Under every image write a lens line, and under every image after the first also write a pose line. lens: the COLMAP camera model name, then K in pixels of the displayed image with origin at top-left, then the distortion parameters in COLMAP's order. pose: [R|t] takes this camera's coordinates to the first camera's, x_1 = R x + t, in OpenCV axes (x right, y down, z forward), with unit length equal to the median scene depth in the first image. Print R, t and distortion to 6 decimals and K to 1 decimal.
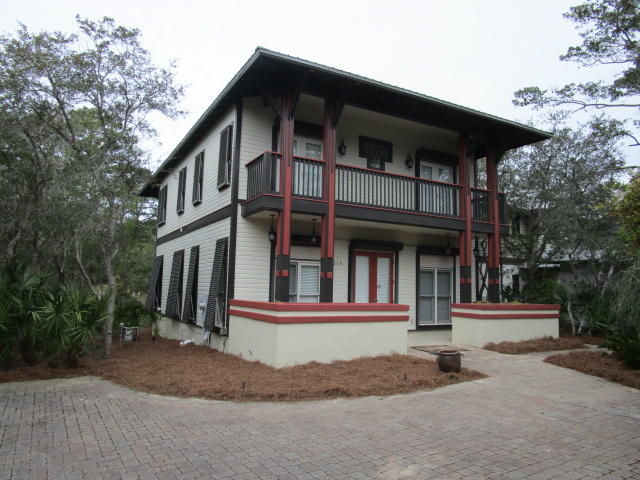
lens RADIAL K [[460.2, 0, 320.0], [0, 460.2, 240.0], [0, 0, 1]] dist [-0.030360, -0.000566]
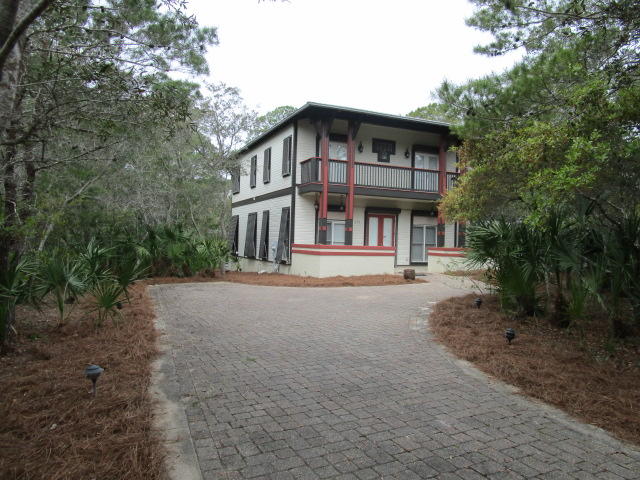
lens RADIAL K [[460.2, 0, 320.0], [0, 460.2, 240.0], [0, 0, 1]] dist [-0.030360, -0.000566]
pose [[0.996028, 0.003322, -0.088980, 0.055246], [0.005459, 0.995146, 0.098256, -0.047447], [0.088874, -0.098351, 0.991175, -0.635840]]
